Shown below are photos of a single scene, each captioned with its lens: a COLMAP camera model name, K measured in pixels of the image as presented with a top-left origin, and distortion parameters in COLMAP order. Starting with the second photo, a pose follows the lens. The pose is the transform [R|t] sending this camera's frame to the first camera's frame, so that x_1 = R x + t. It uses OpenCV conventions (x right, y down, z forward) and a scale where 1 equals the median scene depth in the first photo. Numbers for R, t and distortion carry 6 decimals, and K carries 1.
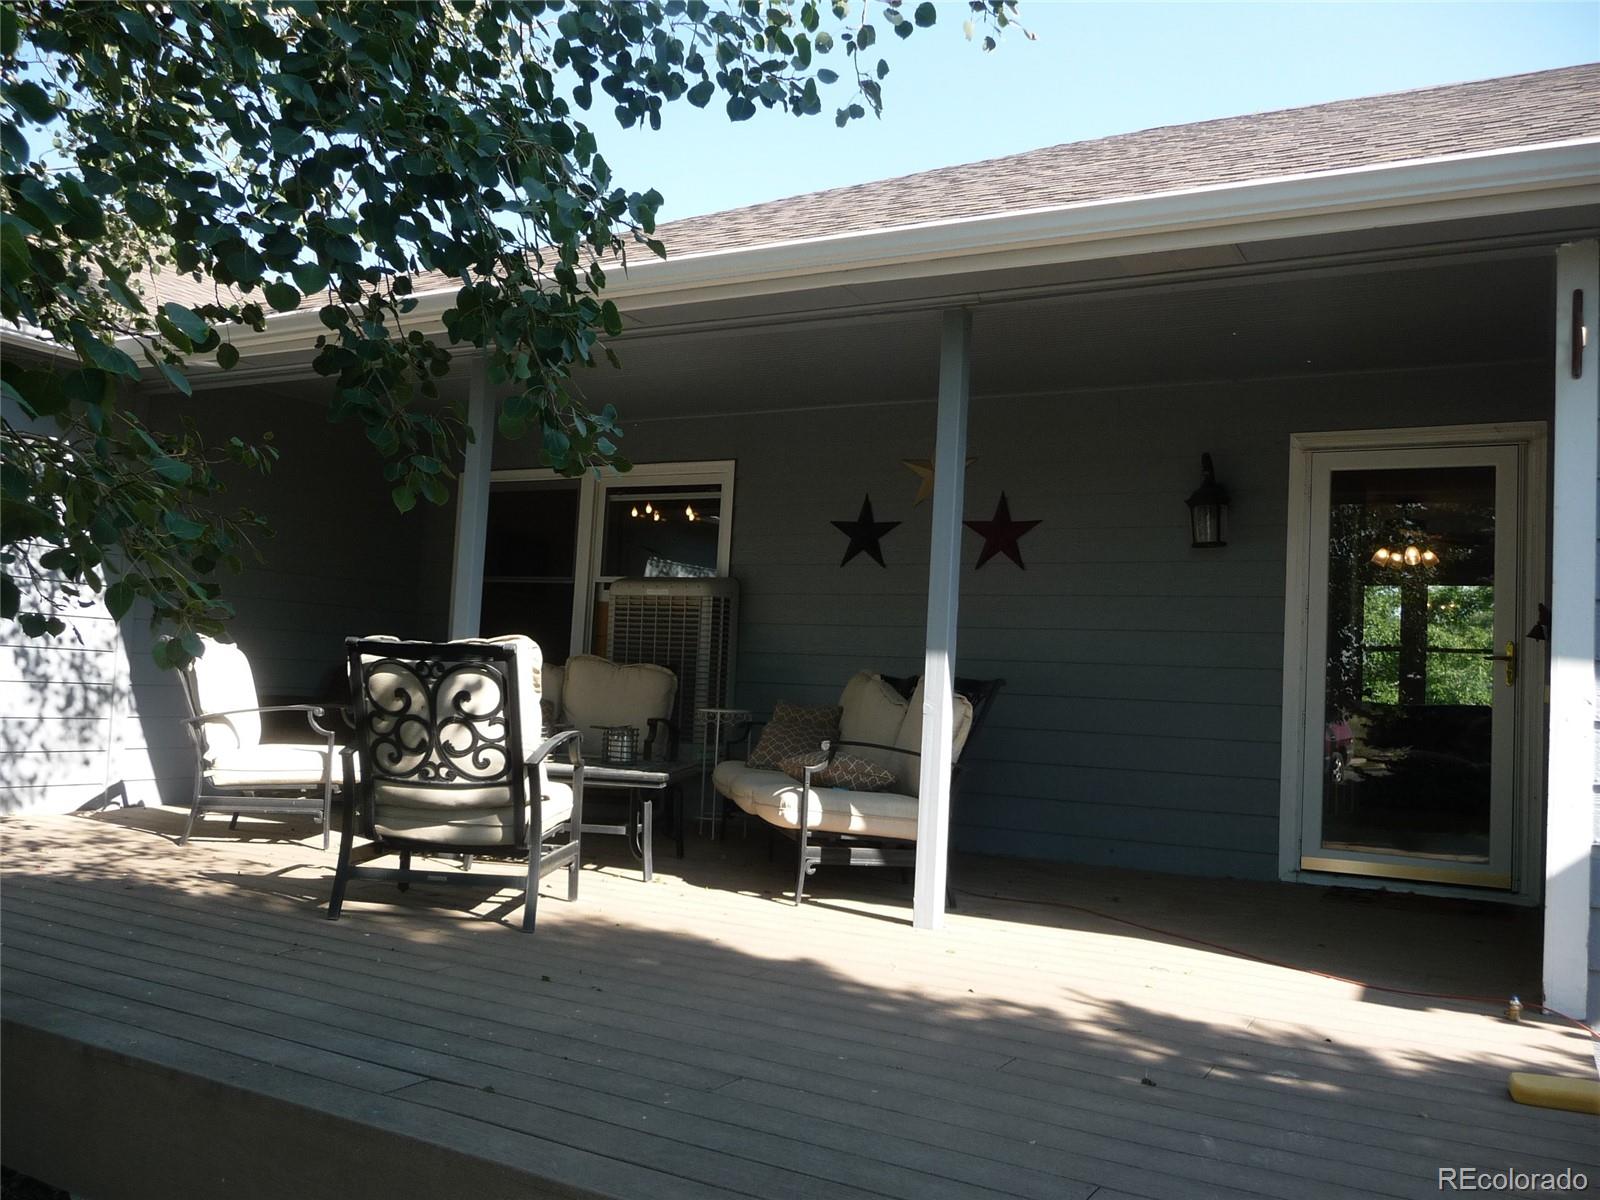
lens RADIAL K [[1306.5, 0, 800.0], [0, 1306.5, 600.0], [0, 0, 1]] dist [-0.021530, -0.009625]
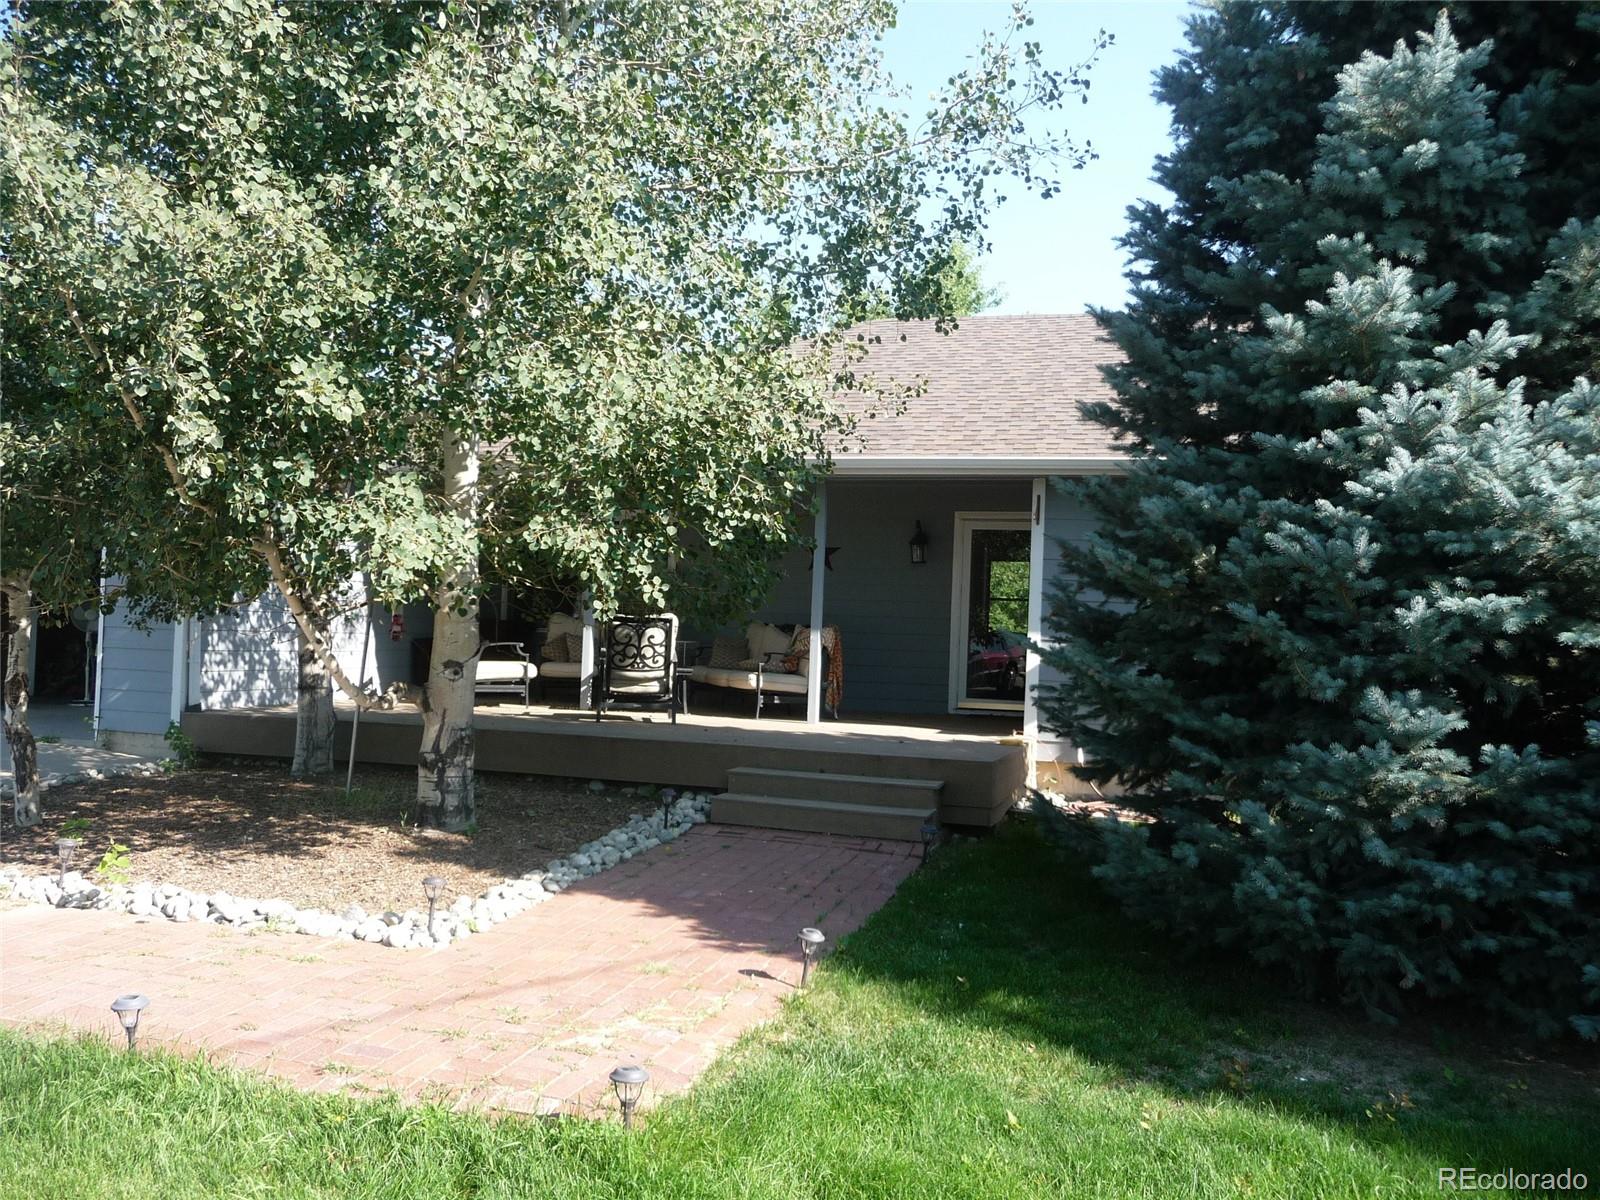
lens RADIAL K [[1306.5, 0, 800.0], [0, 1306.5, 600.0], [0, 0, 1]] dist [-0.021530, -0.009625]
pose [[0.976792, -0.010811, 0.213915, -0.439291], [-0.000298, 0.998656, 0.051833, -0.115251], [-0.214188, -0.050694, 0.975476, -1.376356]]
